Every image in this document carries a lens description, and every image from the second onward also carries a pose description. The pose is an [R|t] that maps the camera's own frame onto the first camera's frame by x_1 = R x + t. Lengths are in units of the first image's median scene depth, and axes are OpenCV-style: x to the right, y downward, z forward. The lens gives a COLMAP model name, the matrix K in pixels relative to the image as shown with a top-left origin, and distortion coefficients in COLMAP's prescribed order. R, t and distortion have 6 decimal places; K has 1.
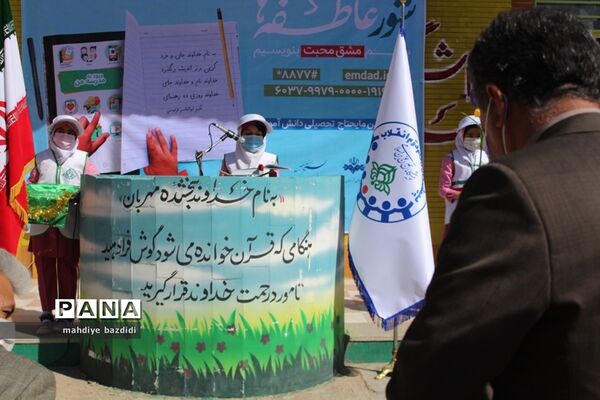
lens RADIAL K [[606.0, 0, 300.0], [0, 606.0, 200.0], [0, 0, 1]] dist [0.007665, 0.009514]
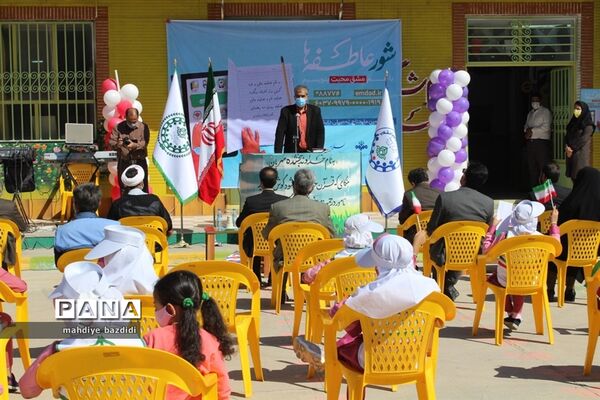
lens RADIAL K [[606.0, 0, 300.0], [0, 606.0, 200.0], [0, 0, 1]] dist [0.007665, 0.009514]
pose [[0.999714, -0.020627, 0.012104, -0.111409], [0.020170, 0.999120, 0.036786, 0.030610], [-0.012852, -0.036532, 0.999250, -0.736923]]
